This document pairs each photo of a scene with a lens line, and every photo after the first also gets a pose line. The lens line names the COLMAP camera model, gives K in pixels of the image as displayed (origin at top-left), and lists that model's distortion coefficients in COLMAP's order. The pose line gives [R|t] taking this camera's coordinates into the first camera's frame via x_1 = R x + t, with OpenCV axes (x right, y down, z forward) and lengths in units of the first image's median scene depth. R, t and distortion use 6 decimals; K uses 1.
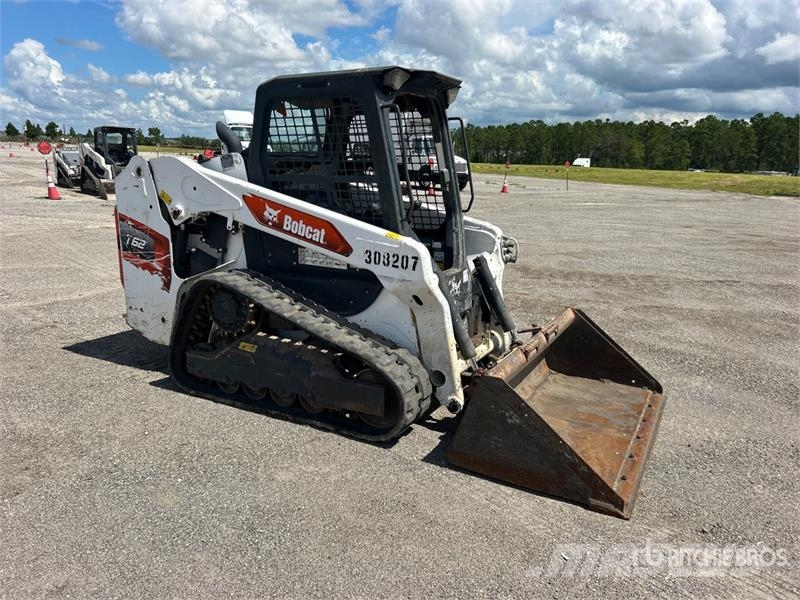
lens RADIAL K [[596.8, 0, 401.1], [0, 596.8, 313.8], [0, 0, 1]] dist [0.051928, -0.054700]
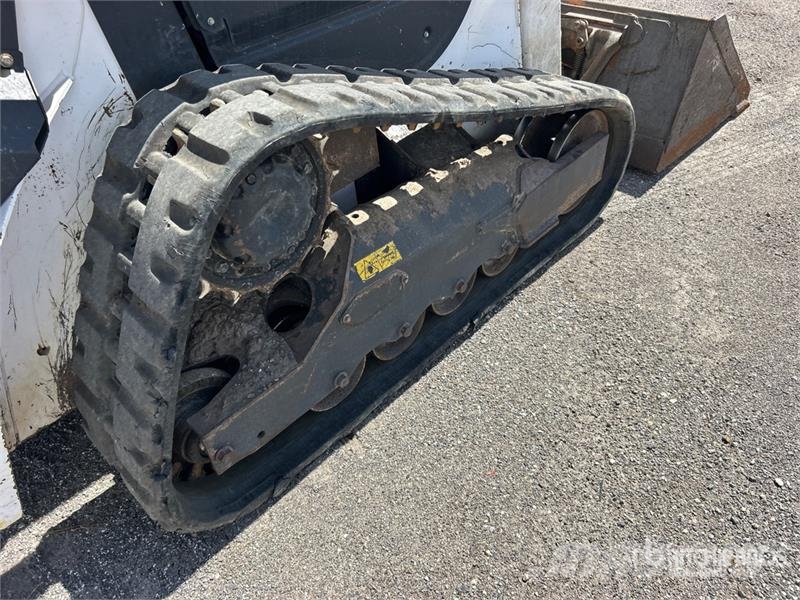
lens RADIAL K [[597.0, 0, 401.1], [0, 597.0, 295.2], [0, 0, 1]] dist [0.047849, -0.044572]
pose [[0.272381, -0.658067, 0.701966, -0.548601], [0.295858, 0.751487, 0.589690, -0.148068], [-0.915574, 0.047062, 0.399385, 0.876554]]
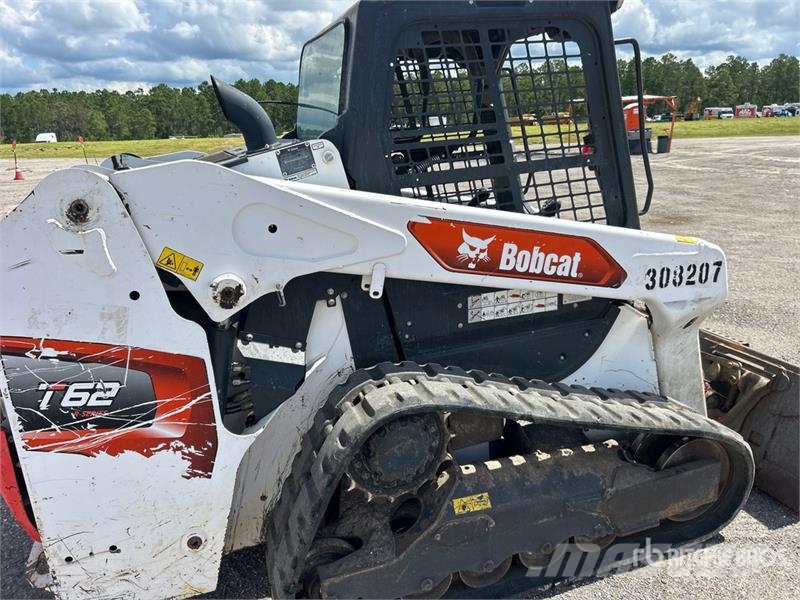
lens RADIAL K [[599.0, 0, 400.2], [0, 599.0, 296.8], [0, 0, 1]] dist [0.044637, -0.061925]
pose [[0.688427, -0.258218, 0.677784, -0.637534], [0.244452, 0.962410, 0.118363, -0.205309], [-0.682870, 0.084202, 0.725671, 0.672372]]
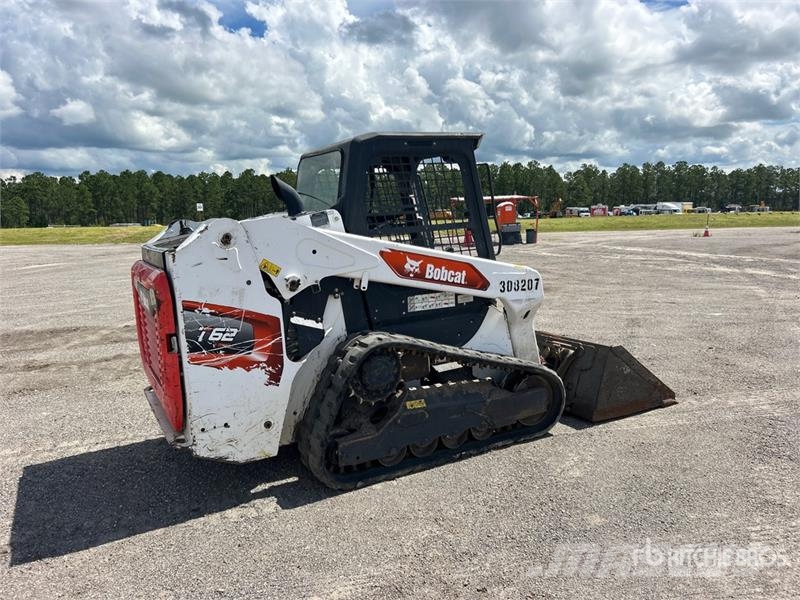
lens RADIAL K [[593.2, 0, 409.4], [0, 593.2, 296.5], [0, 0, 1]] dist [0.052691, -0.050632]
pose [[0.537342, -0.161732, 0.827711, -1.067369], [0.255171, 0.966617, 0.023219, -0.142254], [-0.803835, 0.198732, 0.560674, 0.458654]]
